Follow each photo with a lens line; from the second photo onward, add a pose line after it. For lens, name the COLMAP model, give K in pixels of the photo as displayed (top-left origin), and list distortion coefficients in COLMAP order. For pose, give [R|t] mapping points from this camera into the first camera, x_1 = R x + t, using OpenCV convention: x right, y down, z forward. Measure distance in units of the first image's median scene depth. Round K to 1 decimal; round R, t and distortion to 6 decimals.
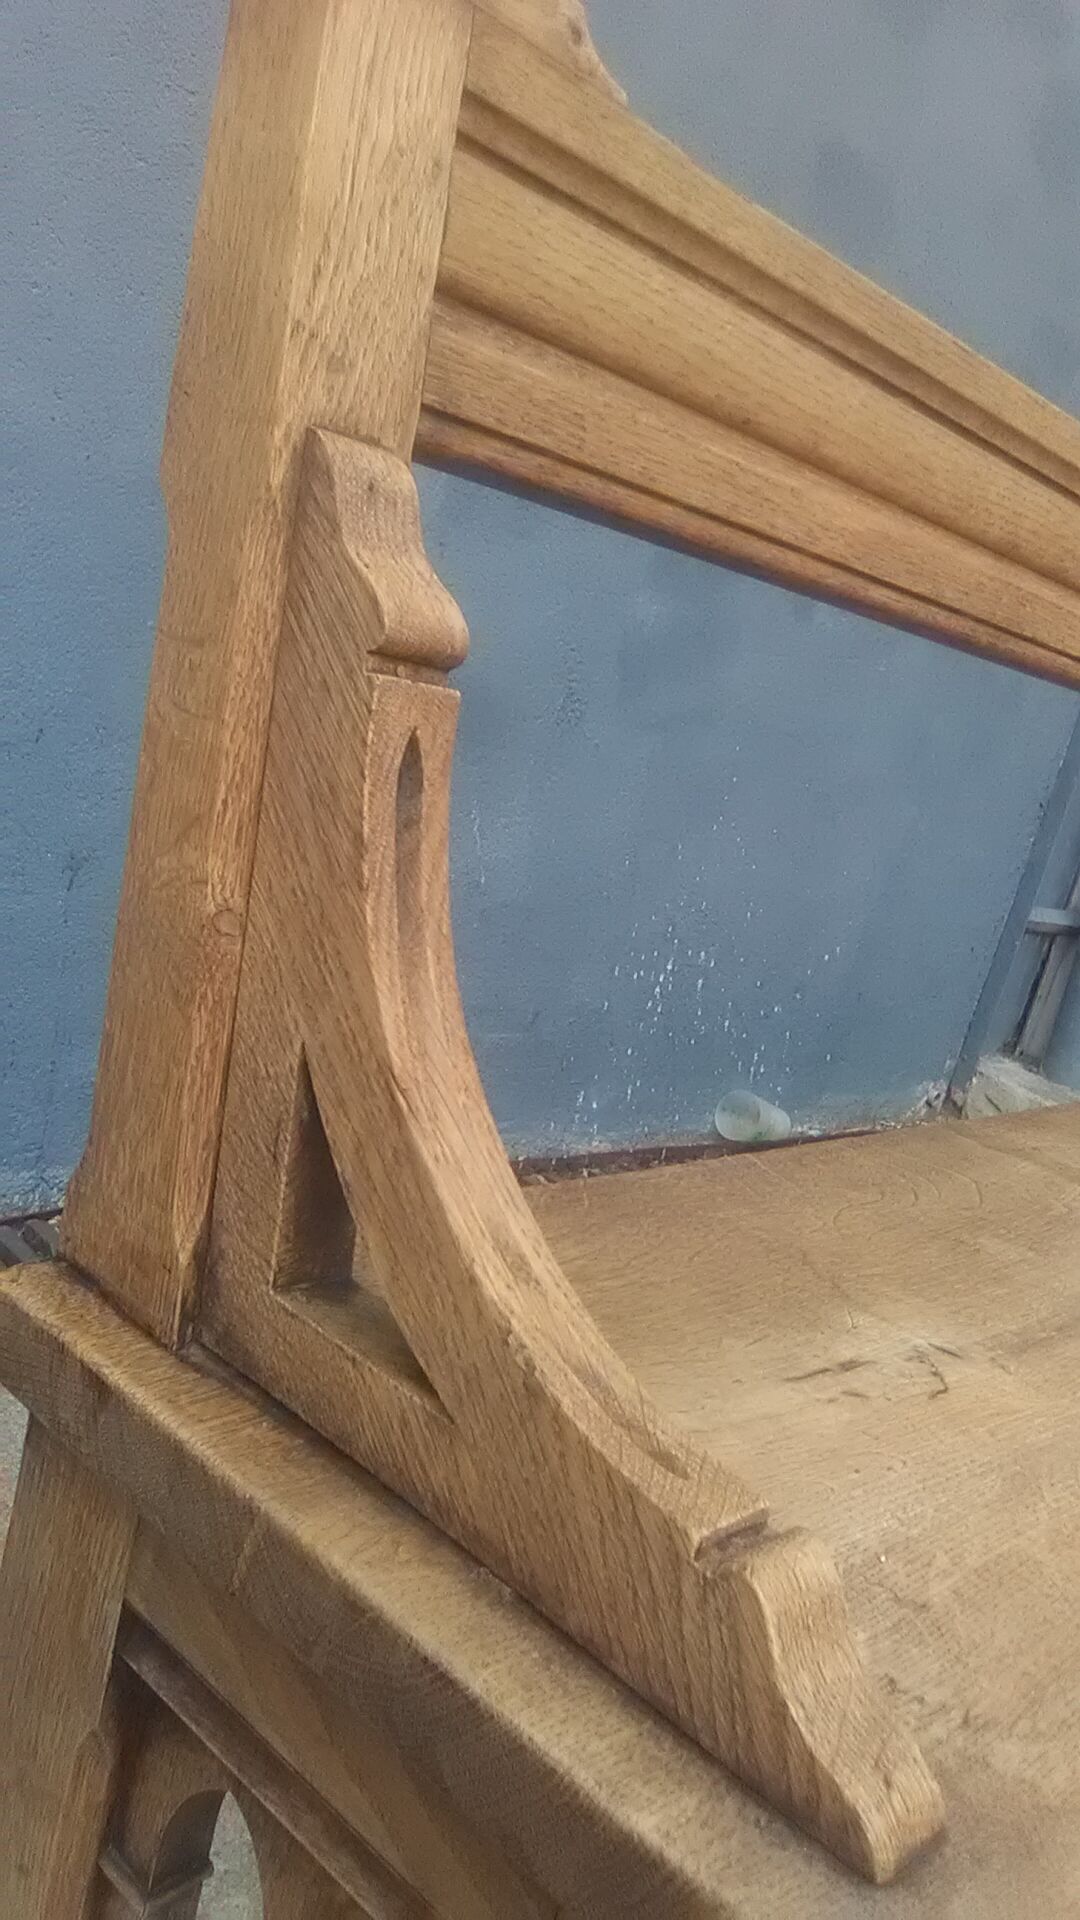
lens RADIAL K [[1619.6, 0, 545.8], [0, 1619.6, 950.9], [0, 0, 1]] dist [-0.057608, 0.006371]
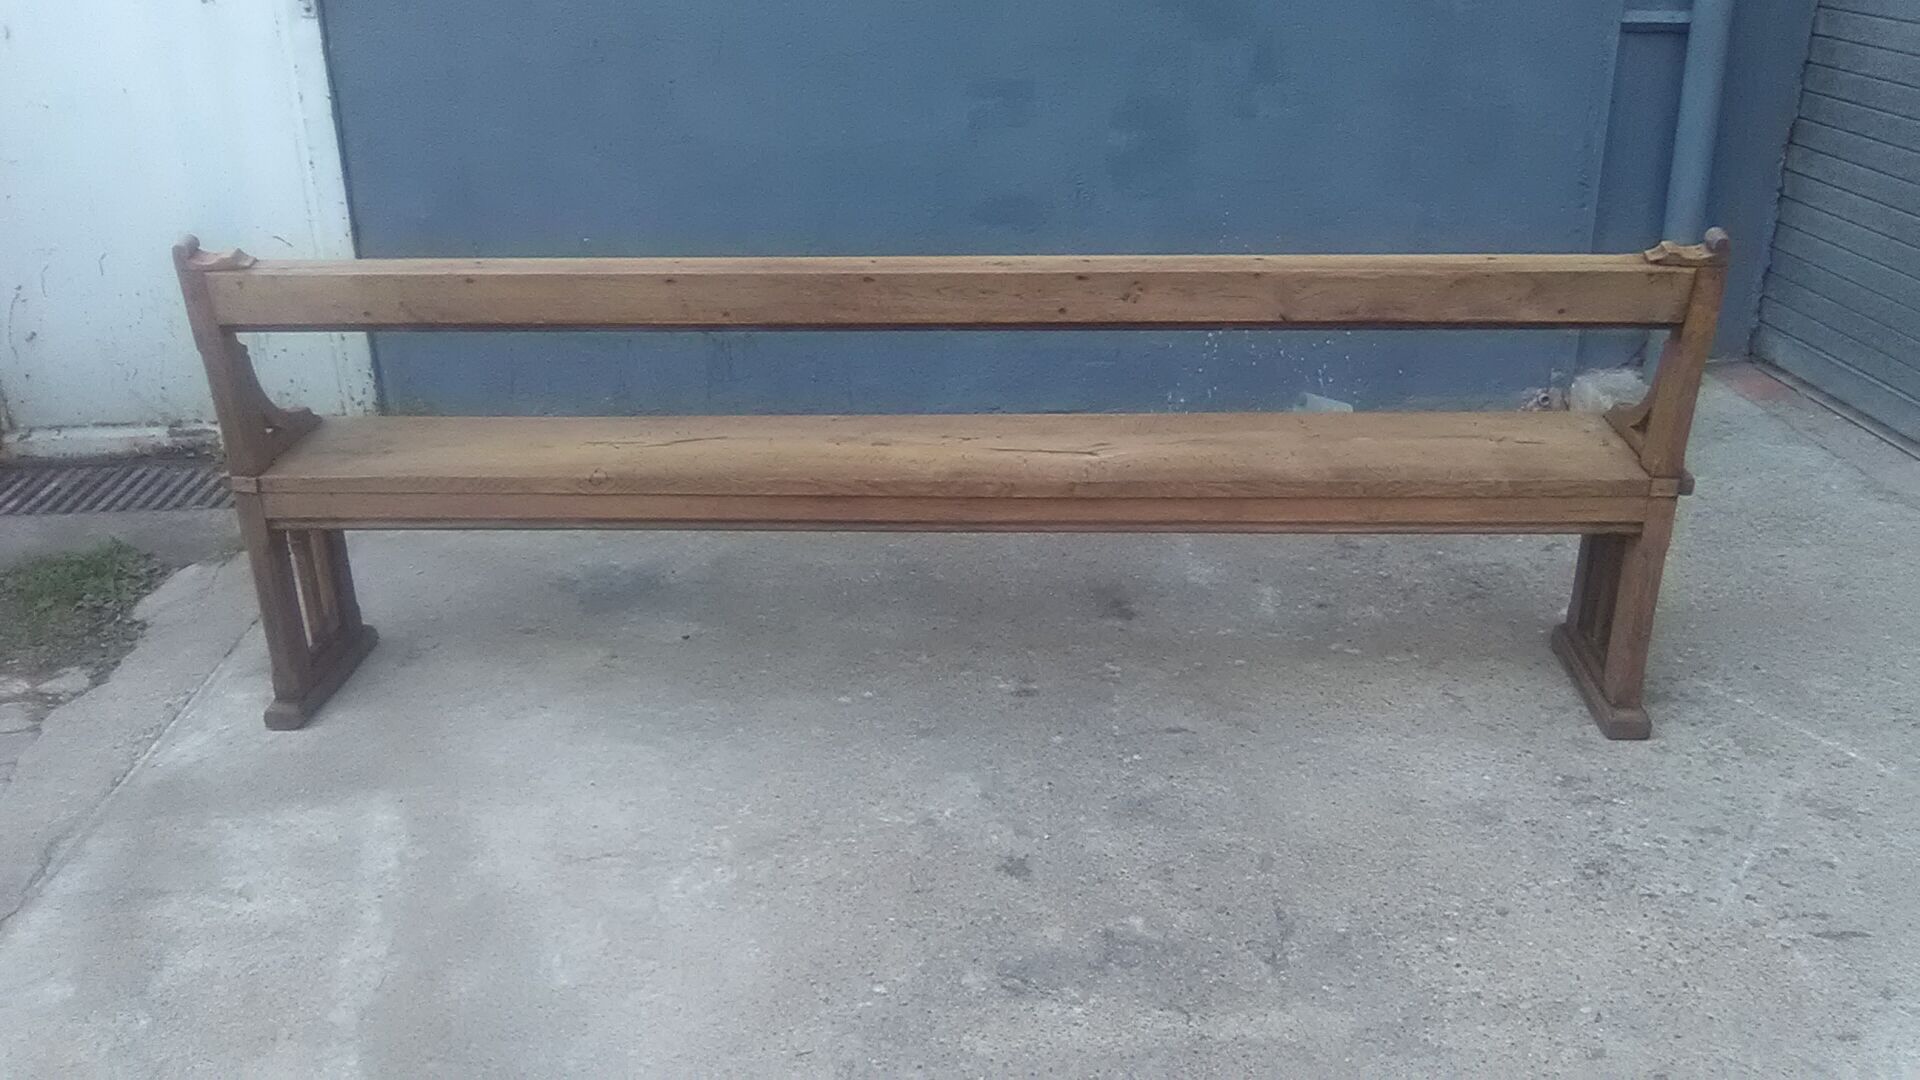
lens RADIAL K [[1619.6, 0, 931.9], [0, 1619.6, 507.5], [0, 0, 1]] dist [-0.057608, 0.006371]
pose [[0.714832, -0.010563, -0.699217, 6.224574], [0.059586, 0.997170, 0.045853, 0.650811], [0.696753, -0.074440, 0.713438, -2.912592]]
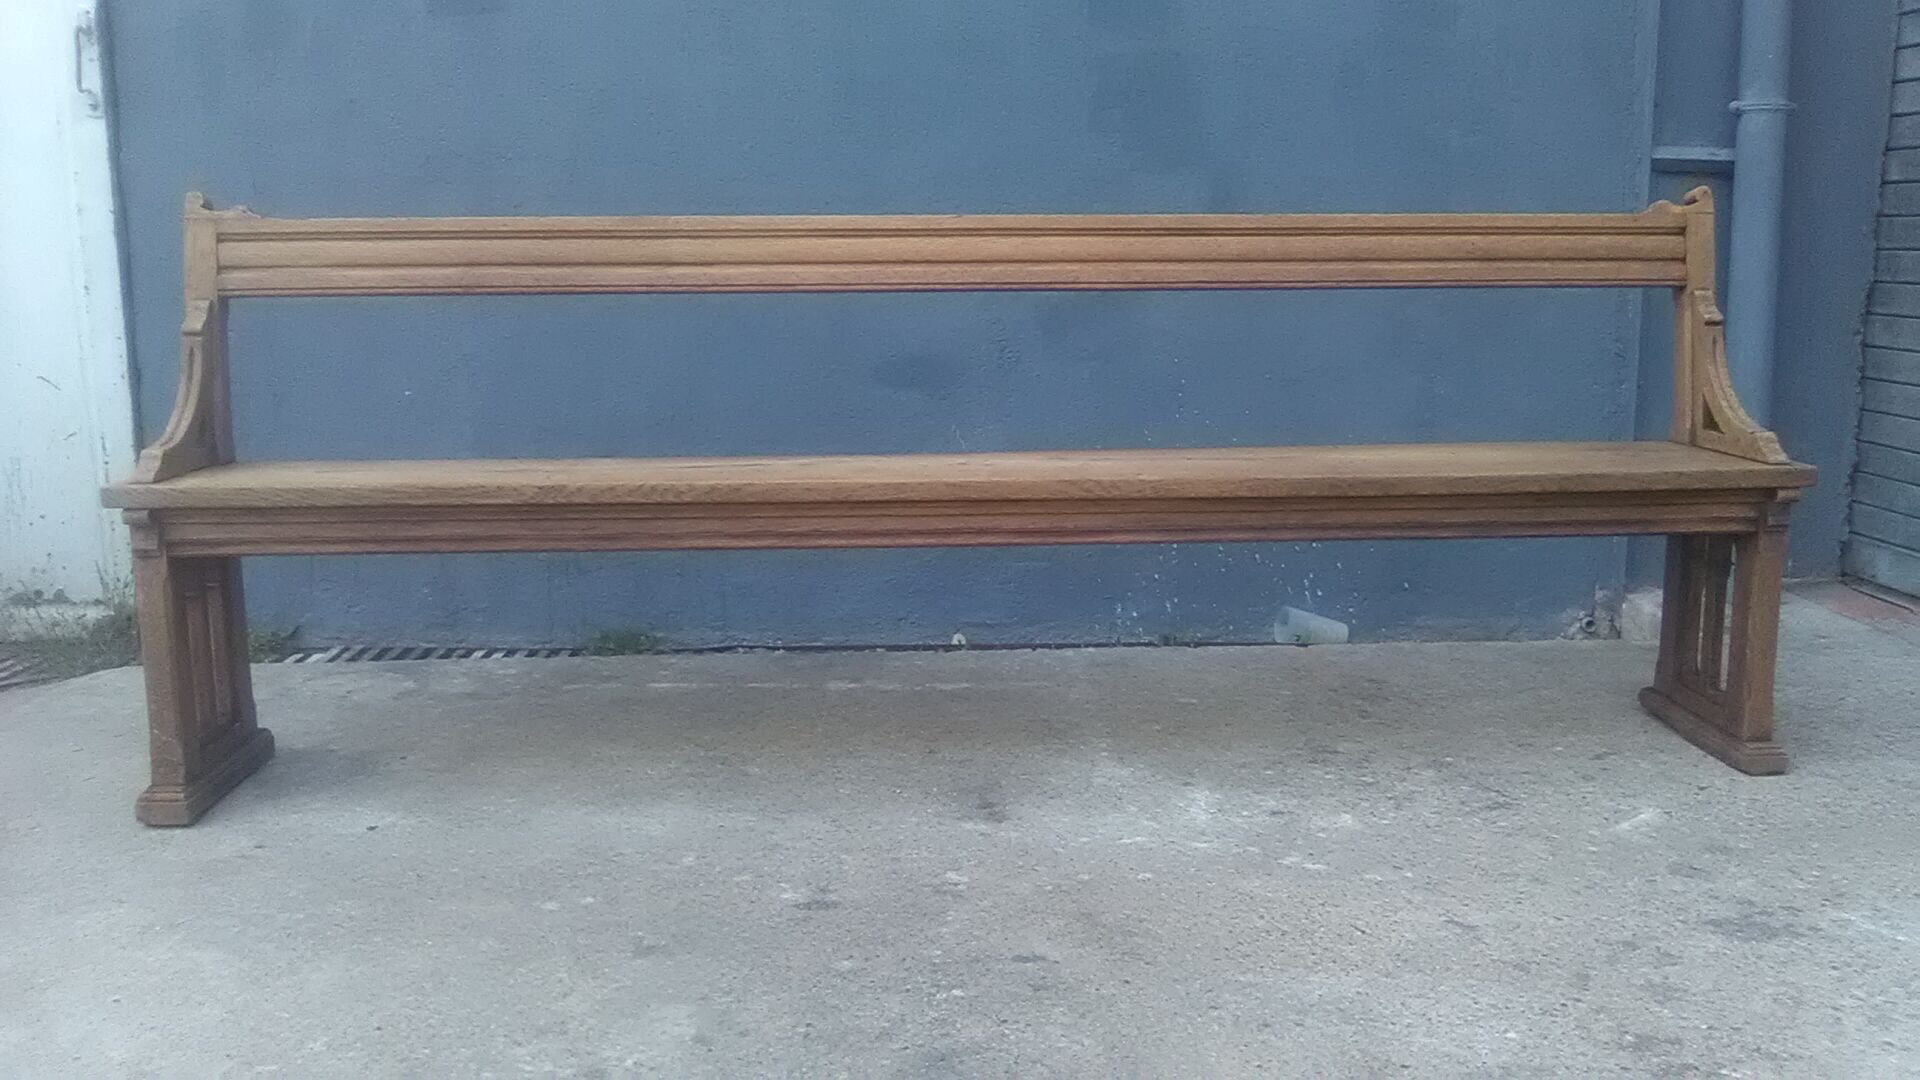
lens RADIAL K [[1619.6, 0, 923.8], [0, 1619.6, 494.8], [0, 0, 1]] dist [-0.057608, 0.006371]
pose [[0.691935, -0.159085, -0.704214, 5.370599], [0.035104, 0.981680, -0.187274, 1.466784], [0.721106, 0.104861, 0.684844, -0.927511]]
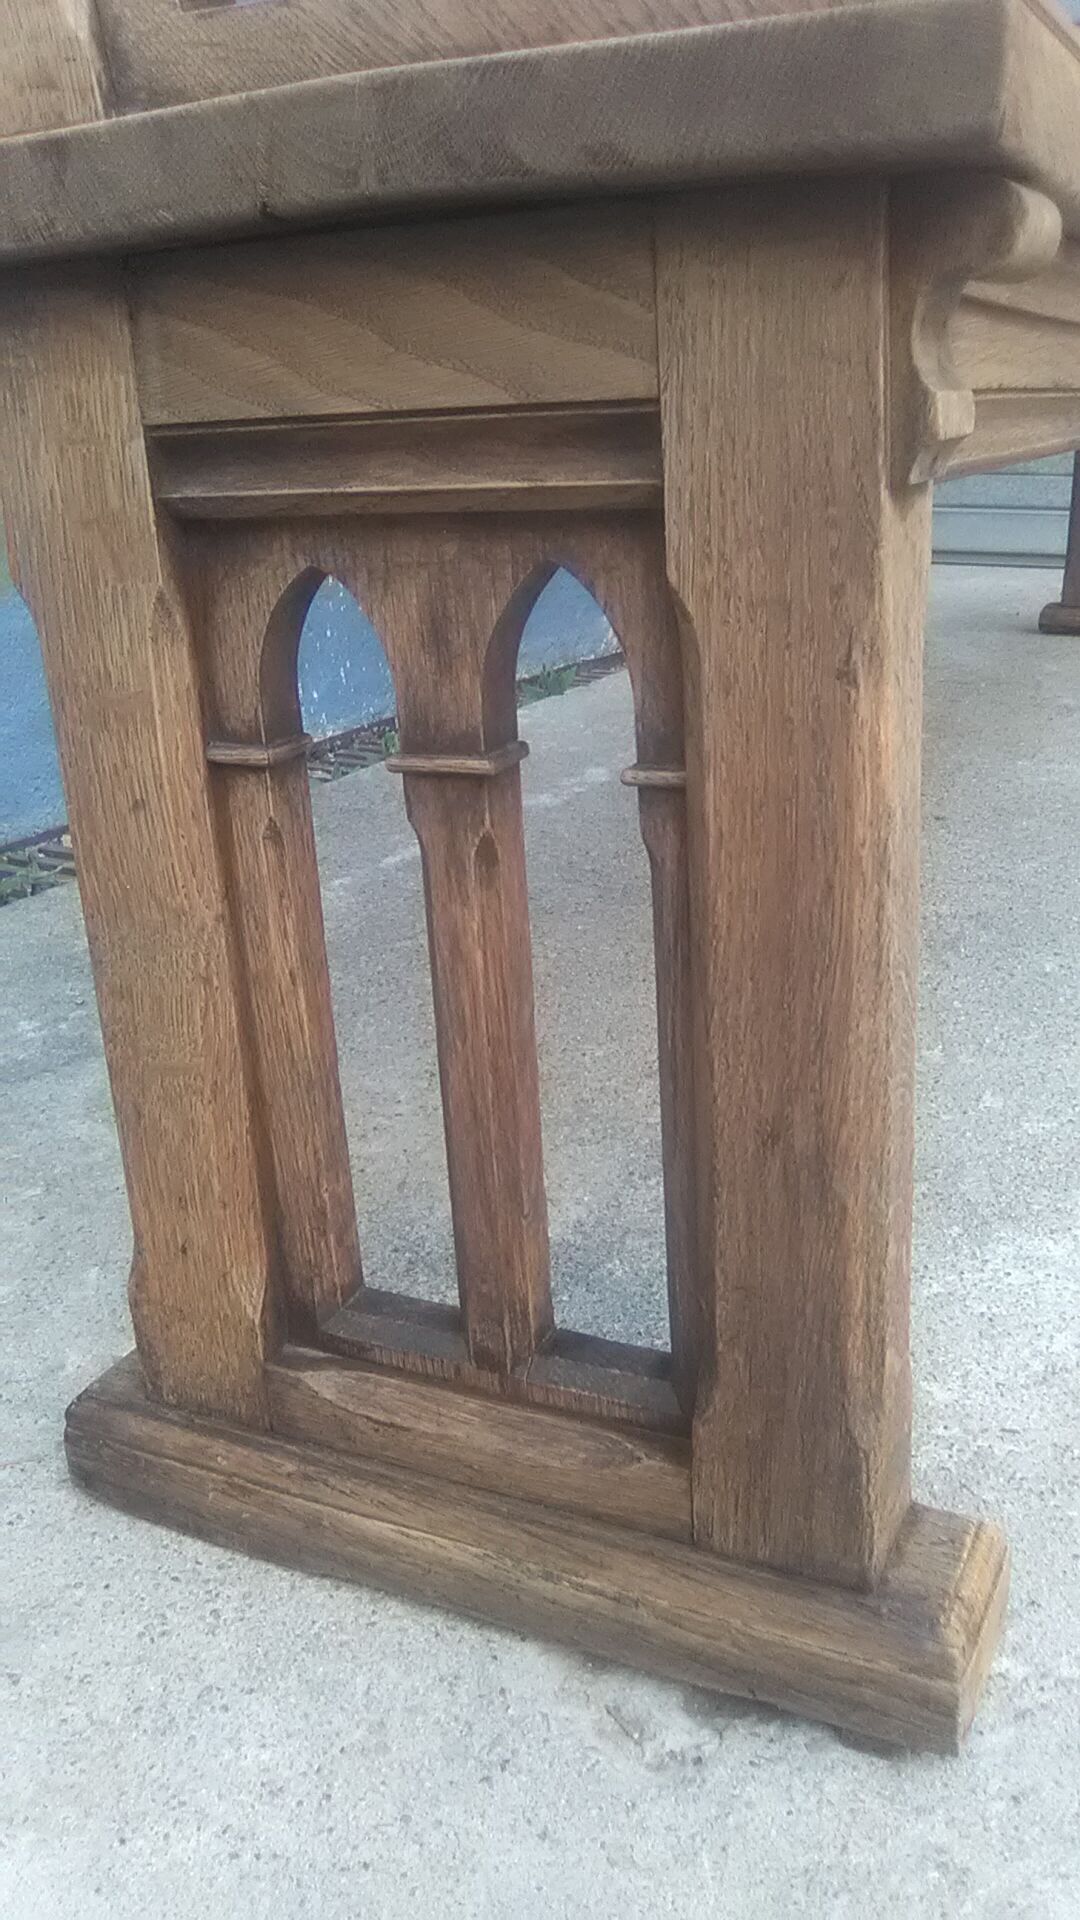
lens RADIAL K [[1619.6, 0, 577.9], [0, 1619.6, 968.9], [0, 0, 1]] dist [-0.057608, 0.006371]
pose [[0.914008, -0.365654, 0.175743, -0.329594], [0.332754, 0.923499, 0.190853, 0.646949], [-0.232084, -0.115962, 0.965759, -0.099721]]
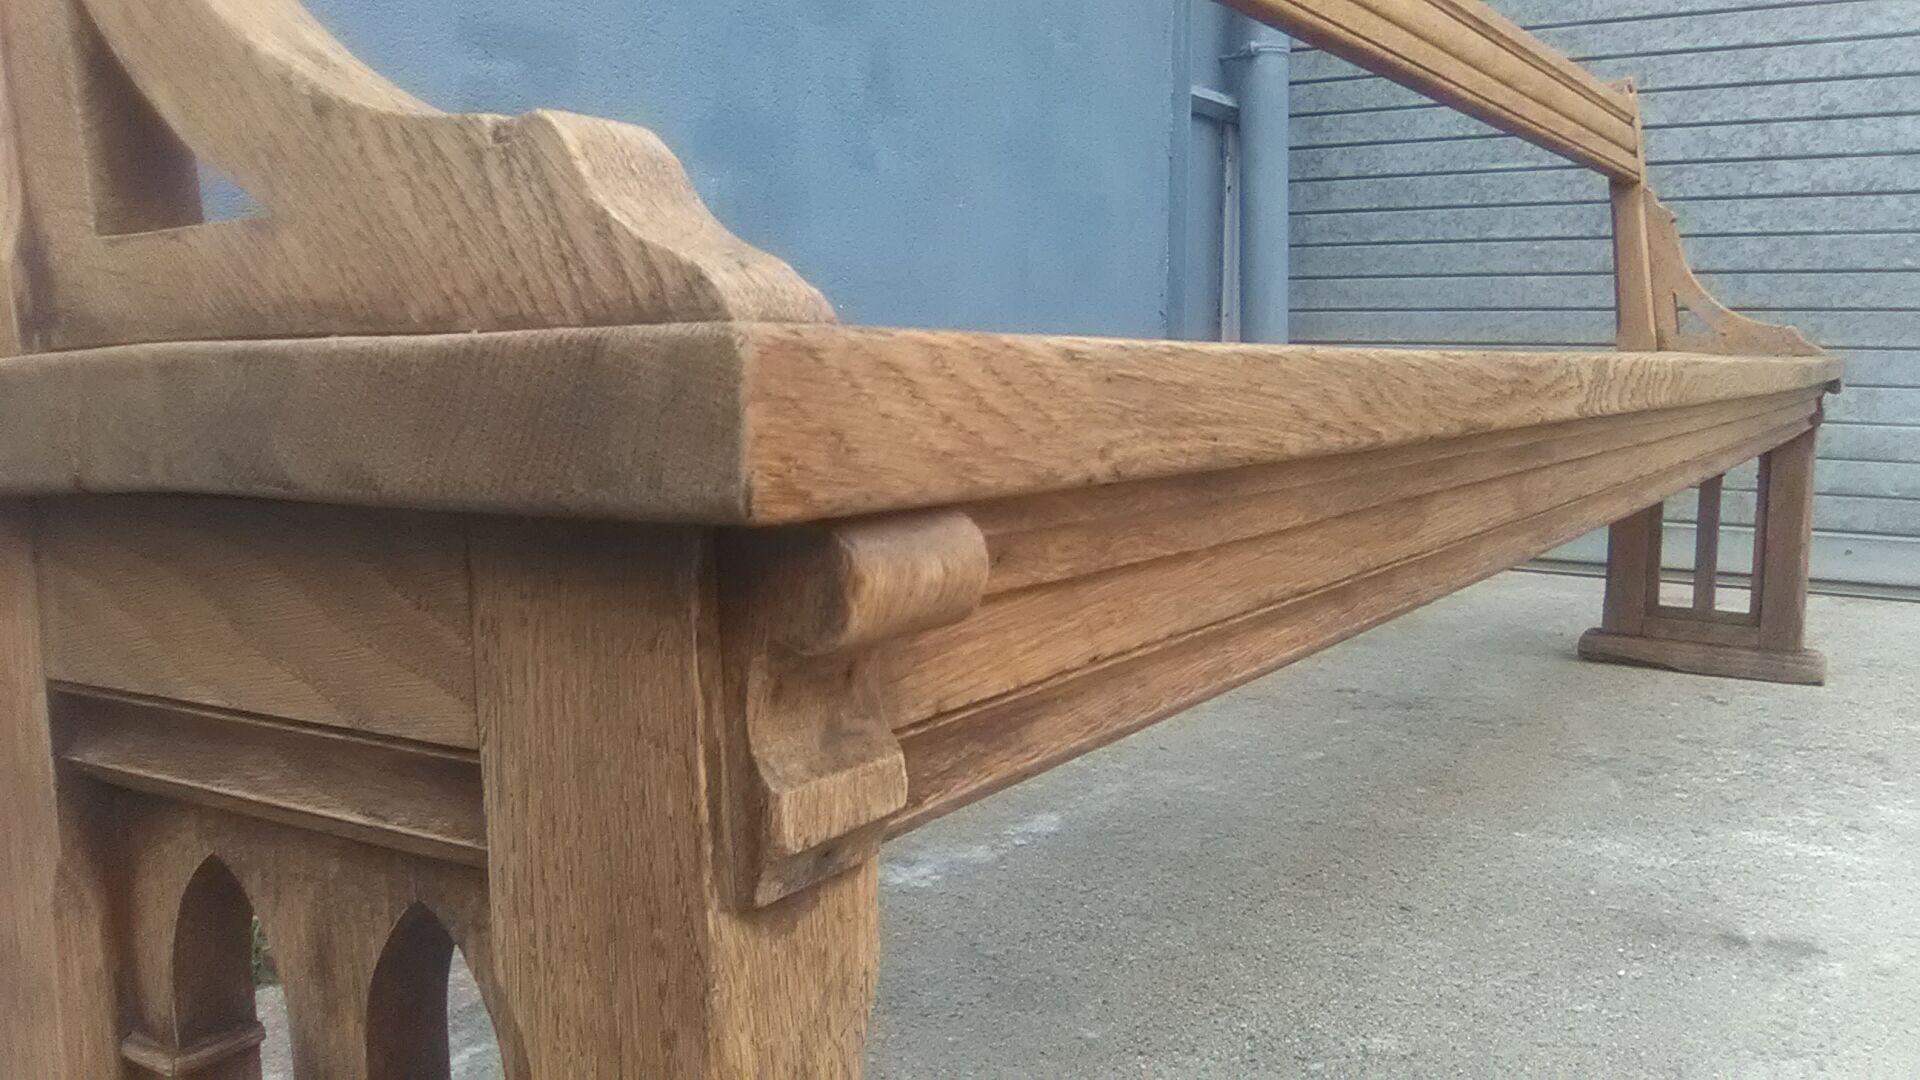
lens RADIAL K [[1619.6, 0, 982.5], [0, 1619.6, 502.4], [0, 0, 1]] dist [-0.057608, 0.006371]
pose [[0.949567, -0.279089, 0.142942, 0.128760], [0.292823, 0.952301, -0.085892, 0.558279], [-0.112152, 0.123417, 0.985997, 0.083832]]
